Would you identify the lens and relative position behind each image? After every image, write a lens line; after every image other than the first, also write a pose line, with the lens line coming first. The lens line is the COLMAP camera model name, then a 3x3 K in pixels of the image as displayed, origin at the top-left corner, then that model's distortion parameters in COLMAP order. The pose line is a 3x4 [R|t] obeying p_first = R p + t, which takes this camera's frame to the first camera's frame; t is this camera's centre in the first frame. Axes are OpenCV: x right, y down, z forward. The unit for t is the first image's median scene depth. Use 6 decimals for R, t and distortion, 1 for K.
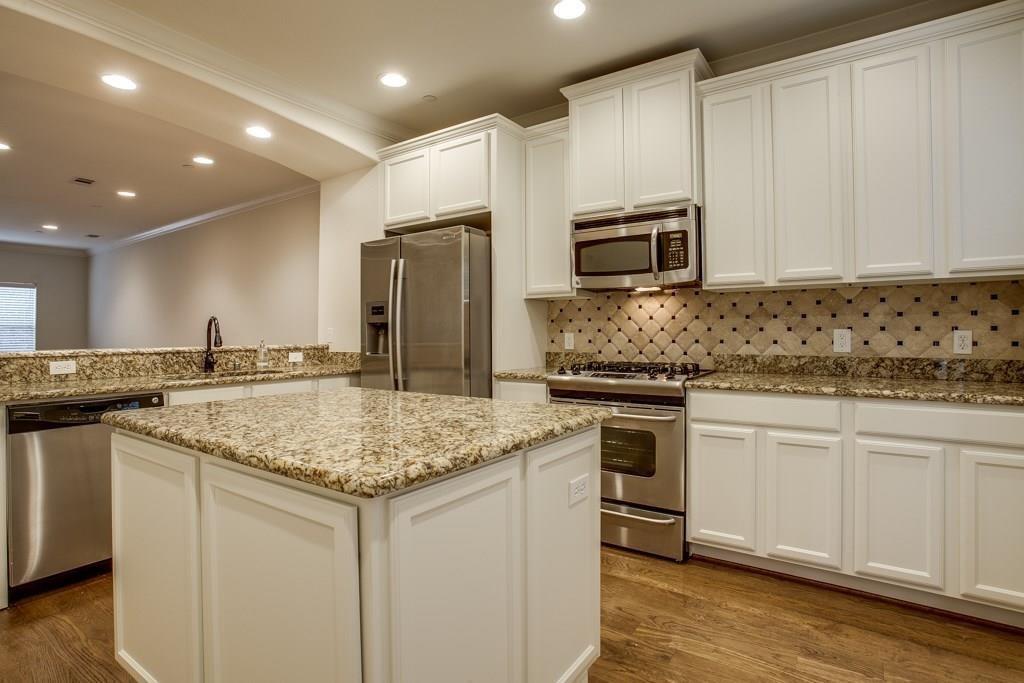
lens RADIAL K [[515.1, 0, 515.7], [0, 515.1, 345.6], [0, 0, 1]] dist [-0.069140, 0.031444]
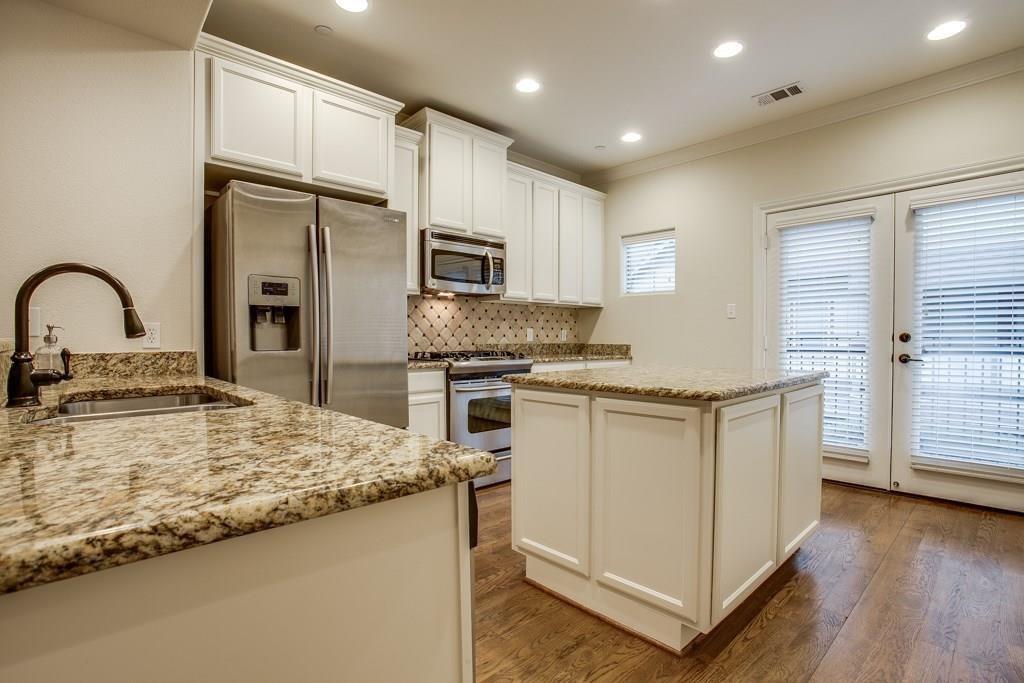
lens RADIAL K [[497.9, 0, 489.4], [0, 497.9, 347.8], [0, 0, 1]] dist [-0.000455, -0.000053]
pose [[0.251651, -0.014642, 0.967707, -0.920416], [0.022576, 0.999702, 0.009255, 0.014297], [-0.967555, 0.019518, 0.251906, 0.585648]]
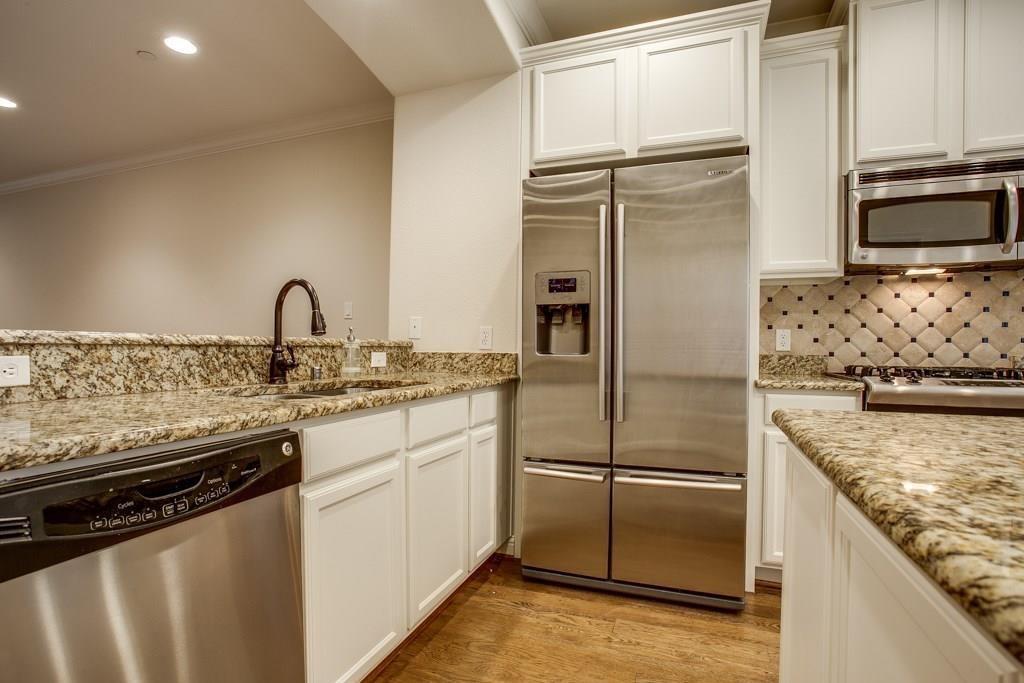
lens RADIAL K [[507.3, 0, 512.2], [0, 507.3, 355.5], [0, 0, 1]] dist [-0.063091, 0.028714]
pose [[0.970696, 0.010131, 0.240096, -0.514045], [-0.008223, 0.999926, -0.008946, 0.026829], [-0.240169, 0.006710, 0.970708, 0.437015]]
